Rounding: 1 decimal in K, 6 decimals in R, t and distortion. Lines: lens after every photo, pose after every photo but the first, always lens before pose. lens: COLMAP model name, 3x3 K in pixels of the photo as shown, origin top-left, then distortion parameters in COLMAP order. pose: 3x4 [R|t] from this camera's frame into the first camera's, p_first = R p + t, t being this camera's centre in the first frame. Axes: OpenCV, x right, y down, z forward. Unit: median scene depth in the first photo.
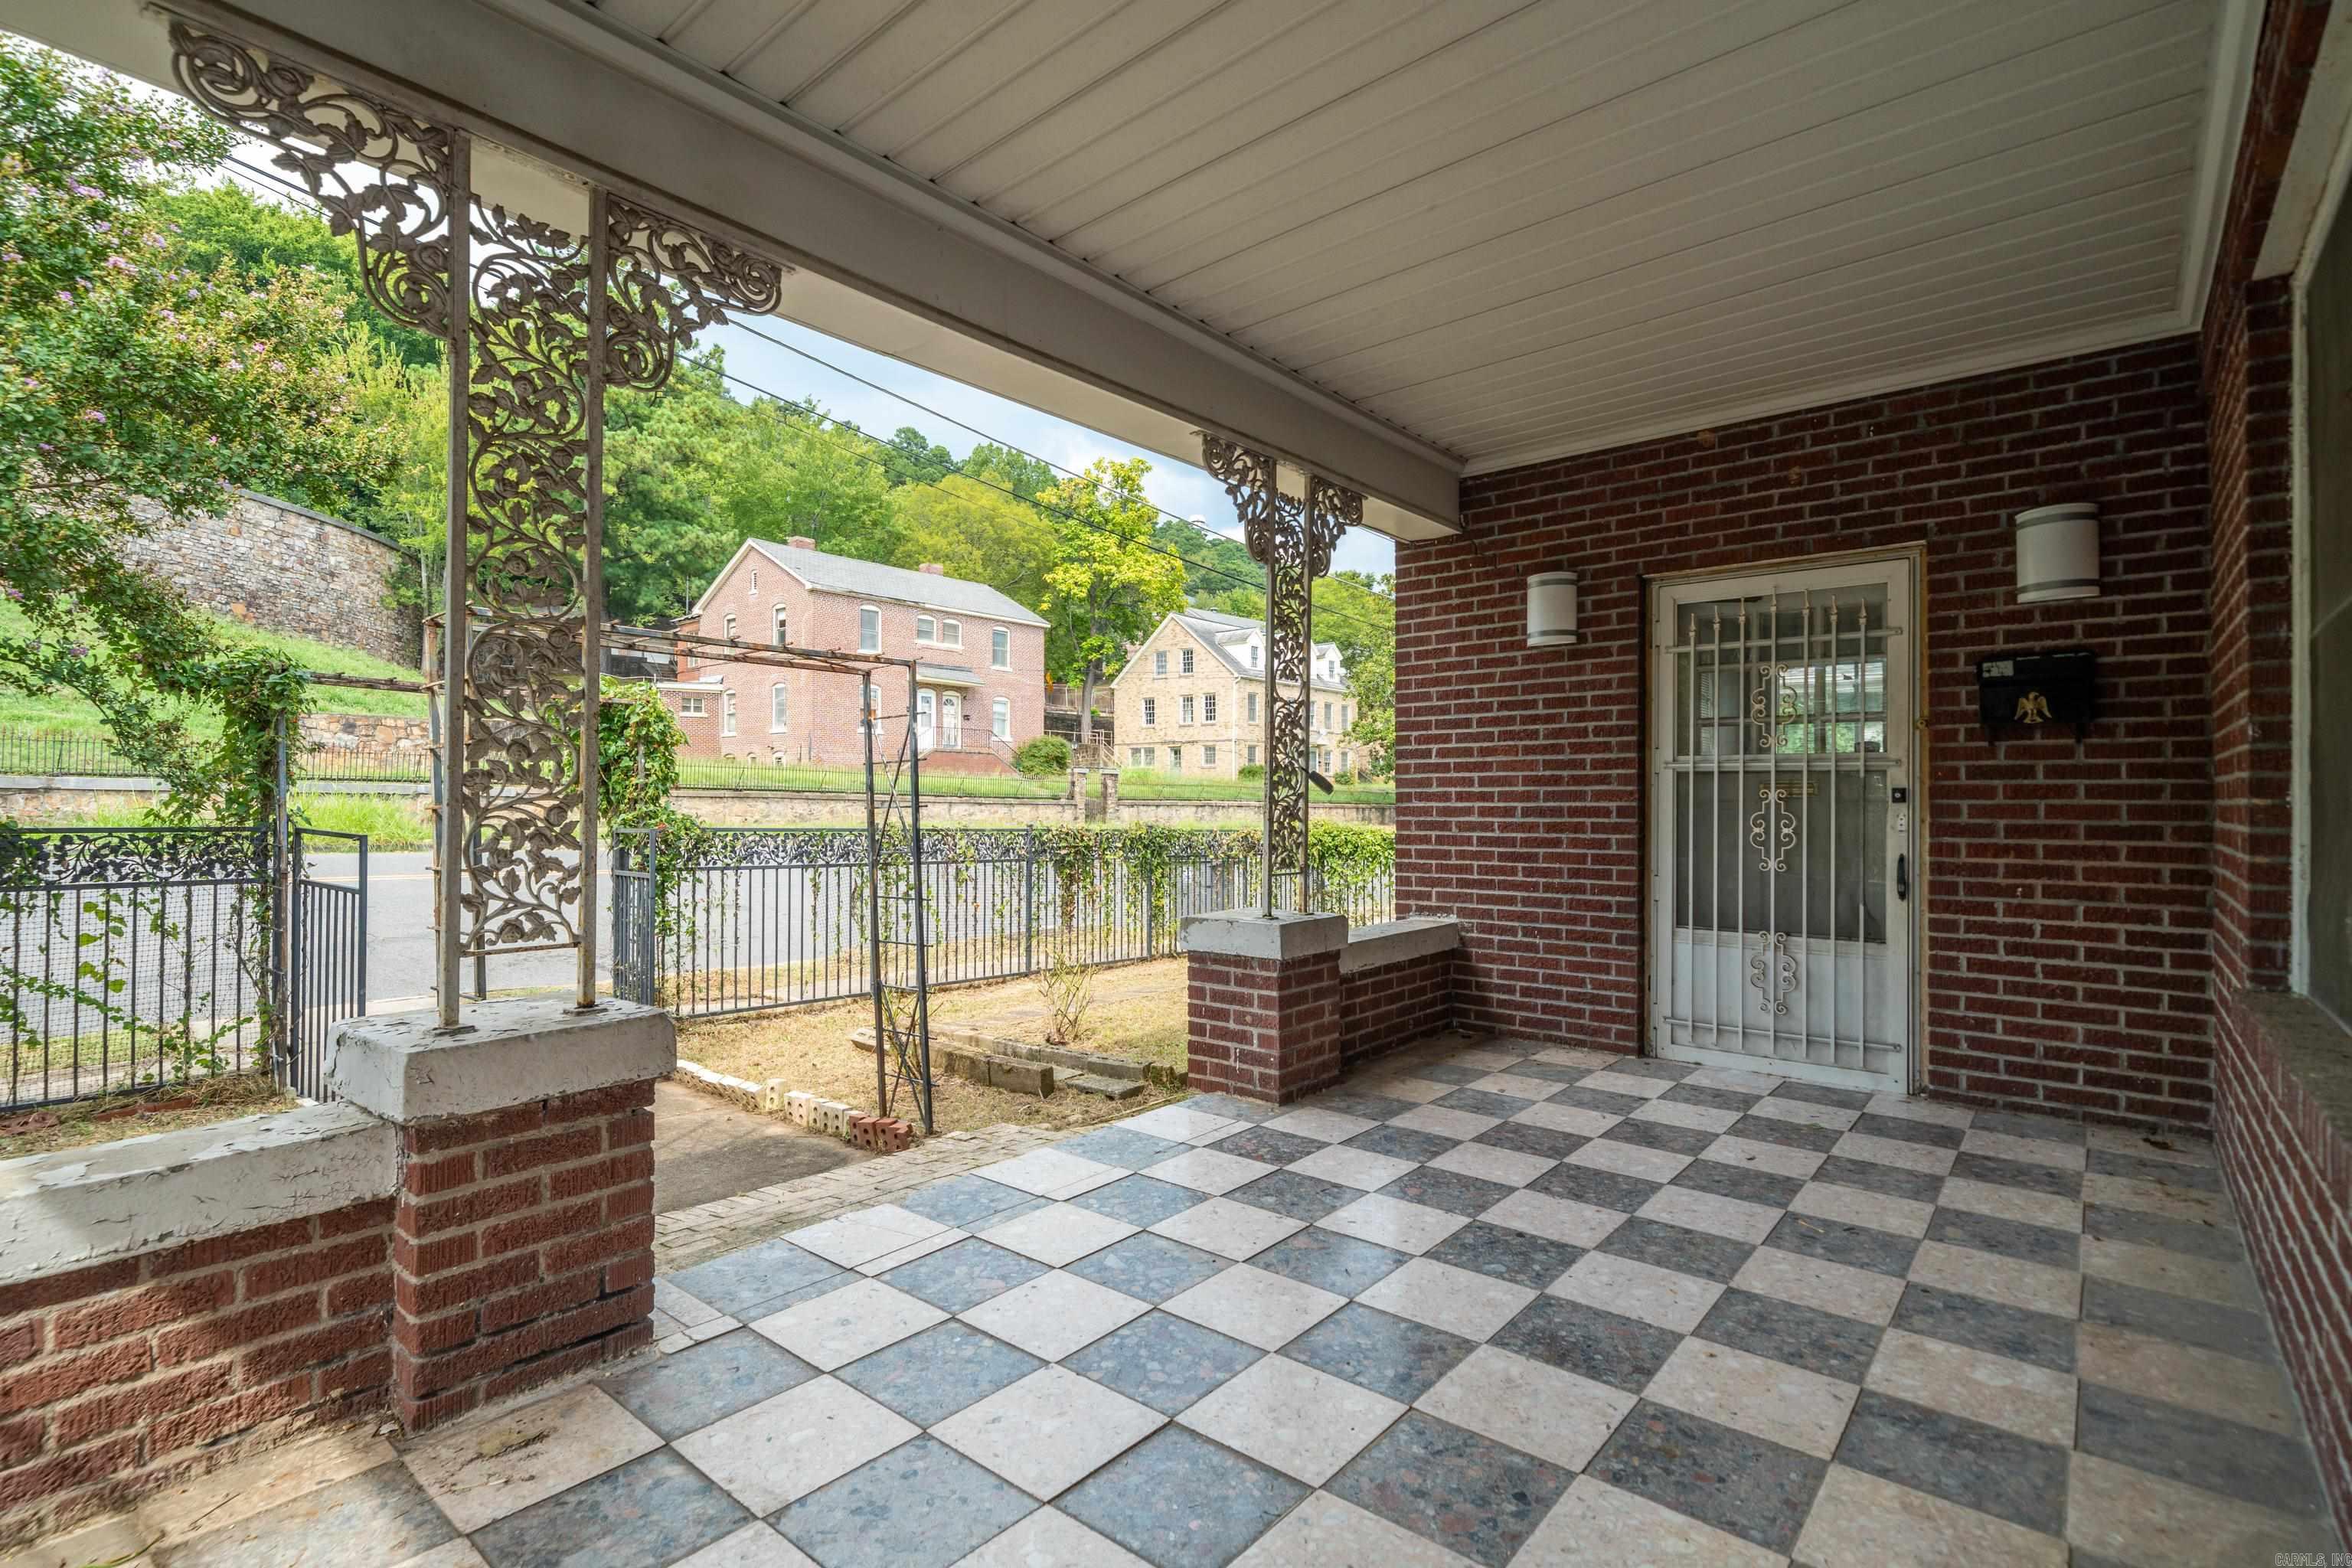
lens RADIAL K [[1126.3, 0, 1187.0], [0, 1126.3, 788.4], [0, 0, 1]] dist [-0.000664, 0.000329]
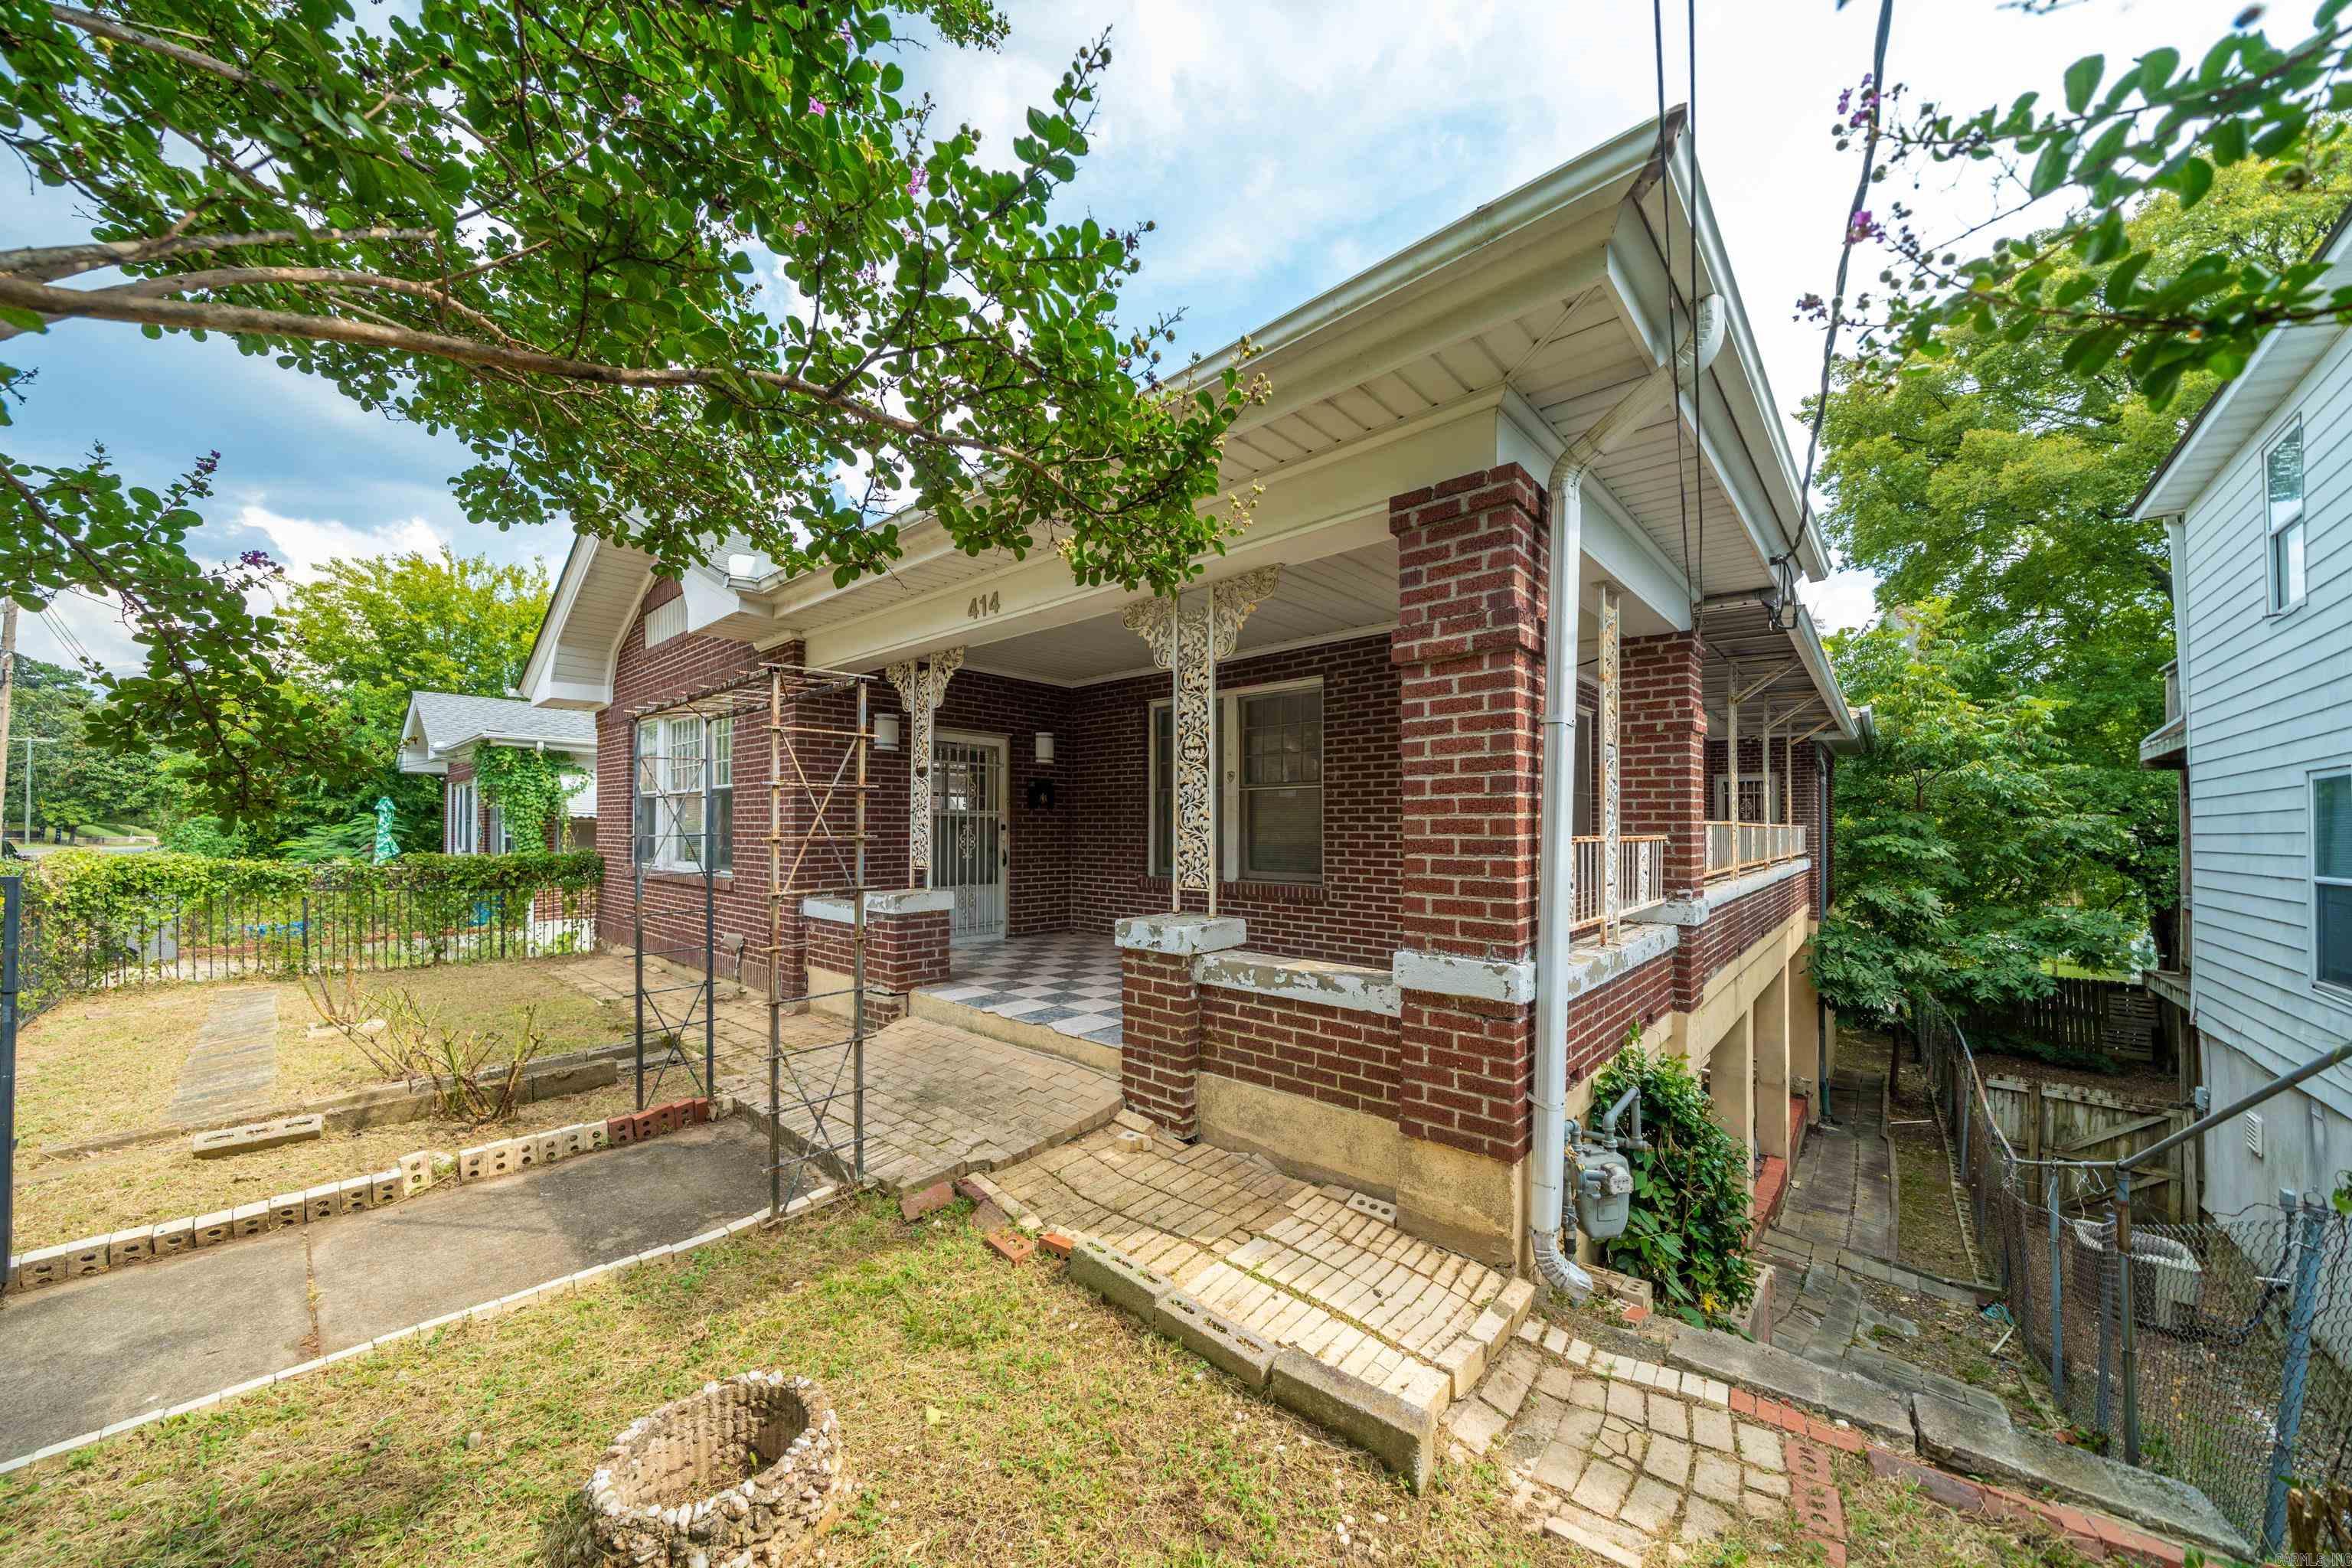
lens RADIAL K [[806.7, 0, 1221.9], [0, 806.7, 818.1], [0, 0, 1]] dist [-0.005078, -0.000124]
pose [[-0.003667, 0.007755, 0.999963, -1.340371], [-0.014113, 0.999870, -0.007806, -0.008781], [-0.999894, -0.014141, -0.003557, 0.504174]]
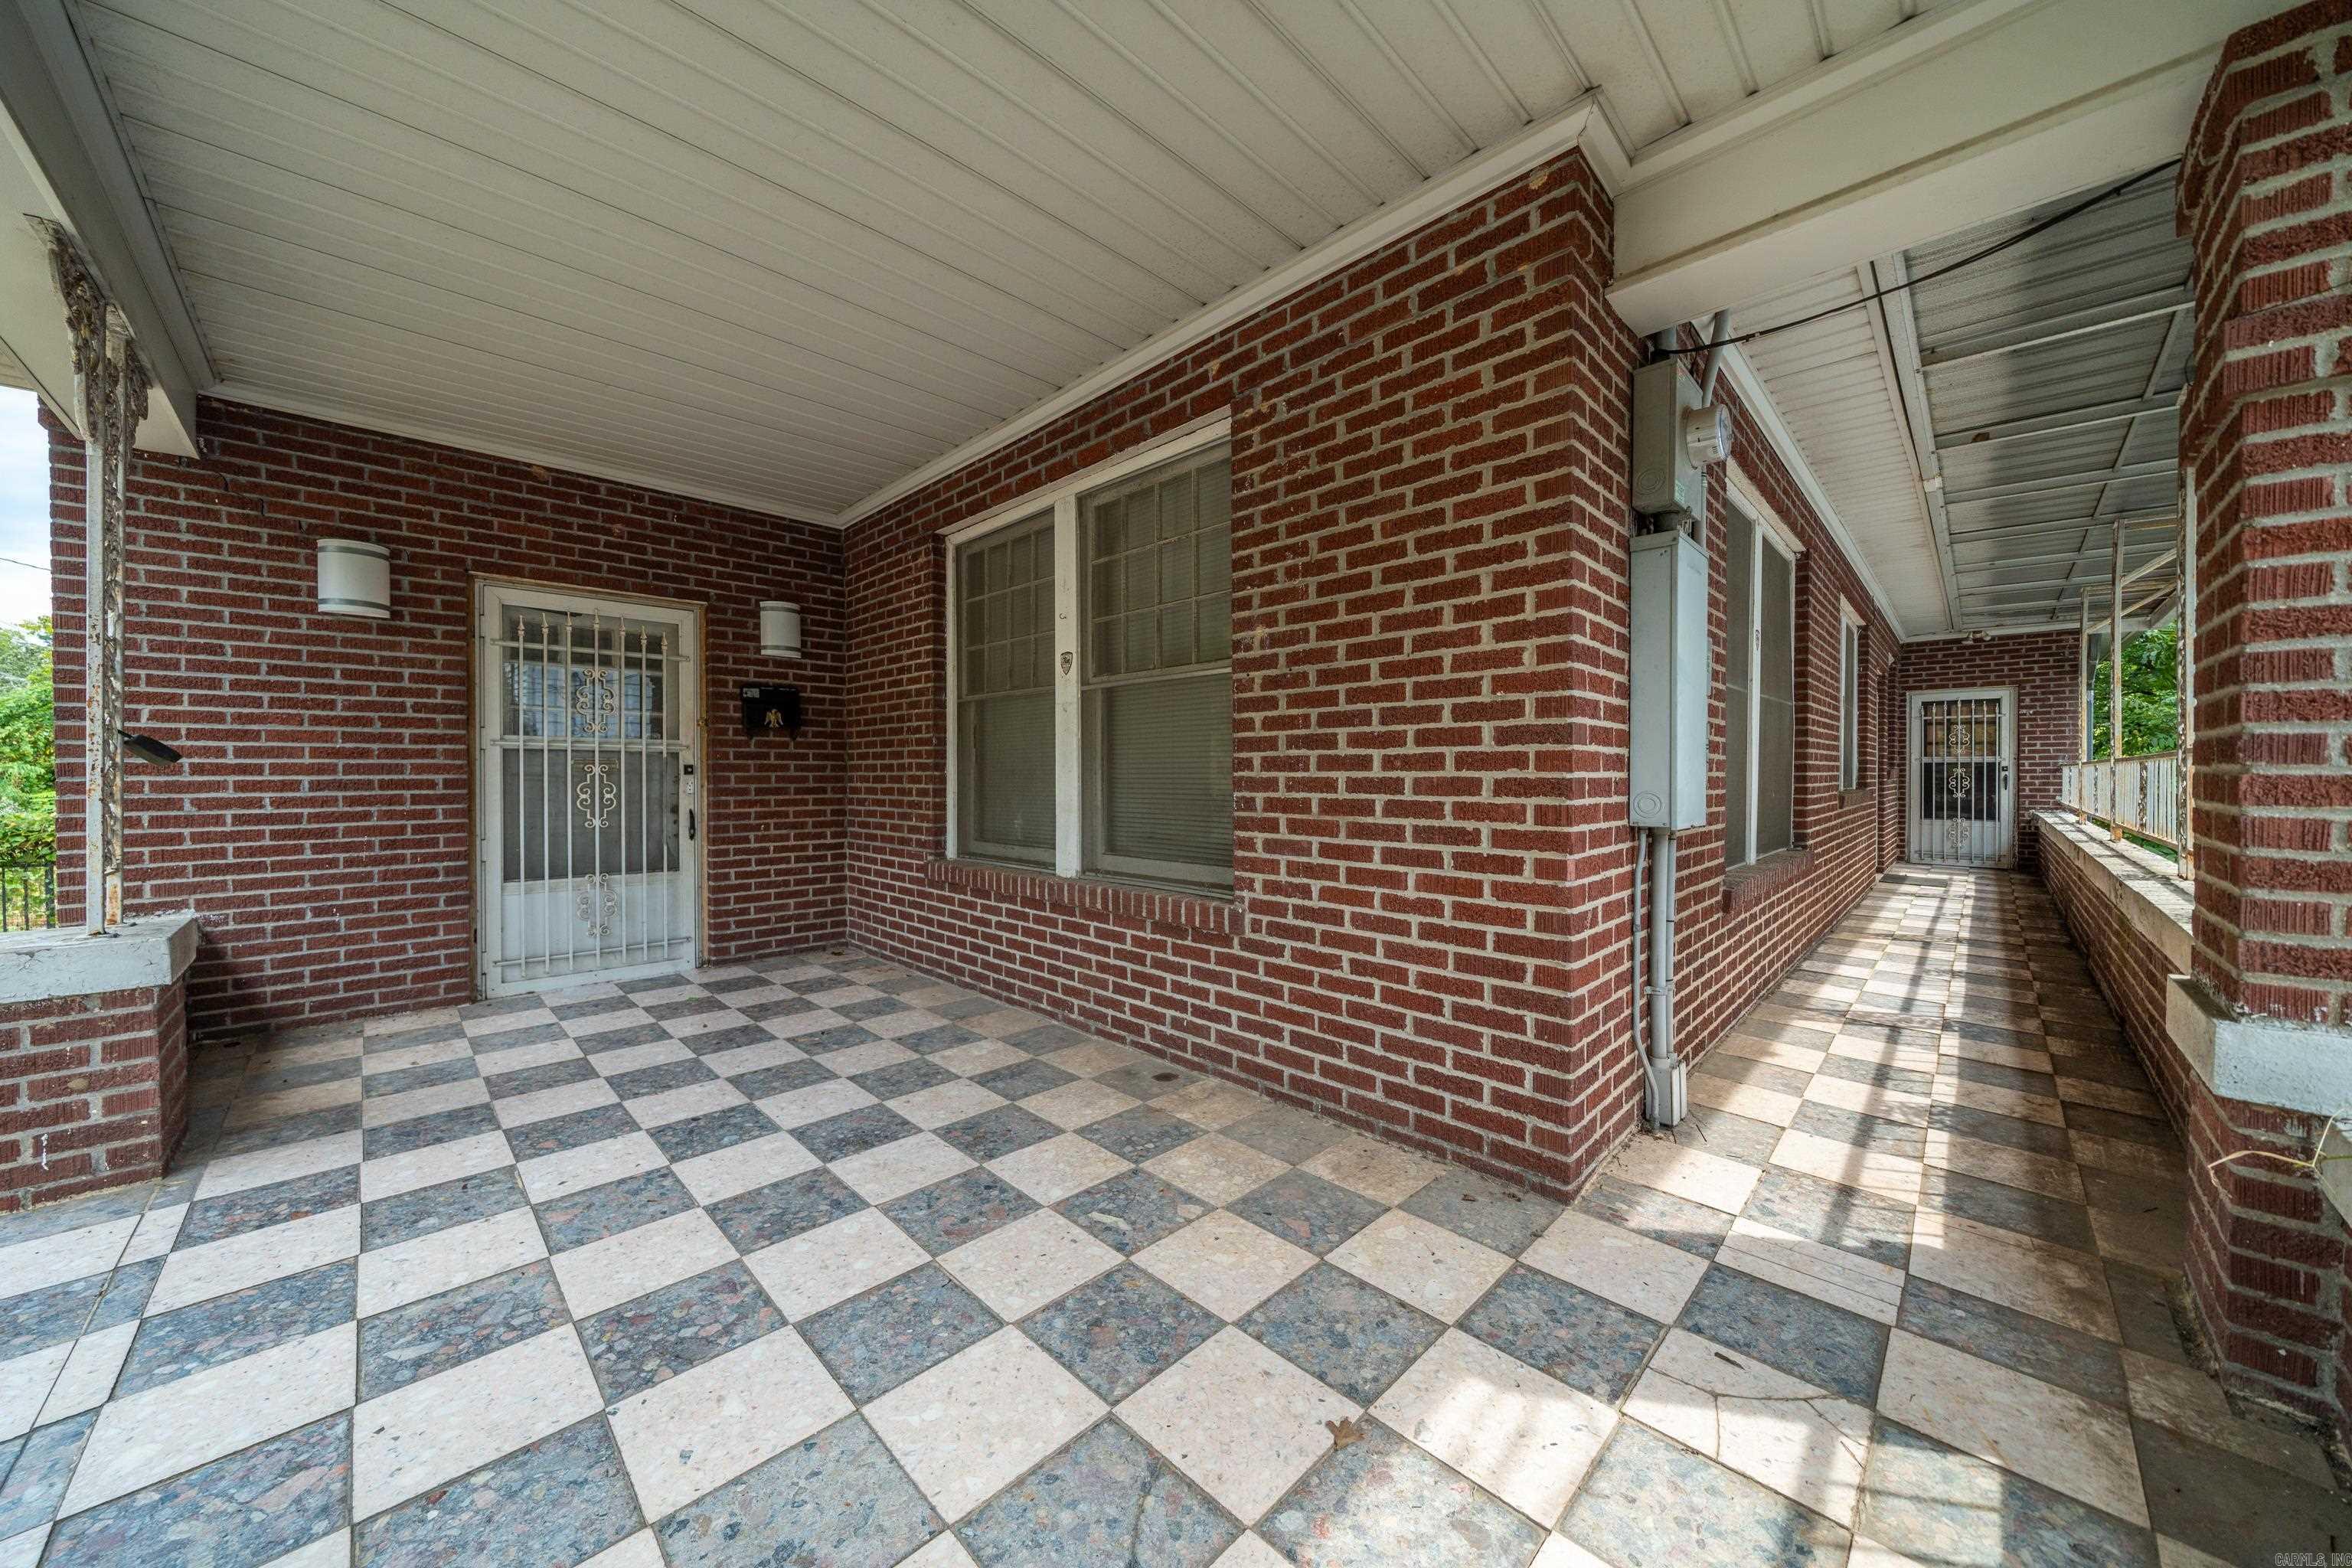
lens RADIAL K [[806.7, 0, 1177.1], [0, 806.7, 780.0], [0, 0, 1]] dist [-0.005078, -0.000124]
pose [[0.084602, -0.009698, 0.996368, -0.387653], [-0.010135, 0.999893, 0.010593, 0.002136], [-0.996363, -0.010994, 0.084495, 0.276789]]
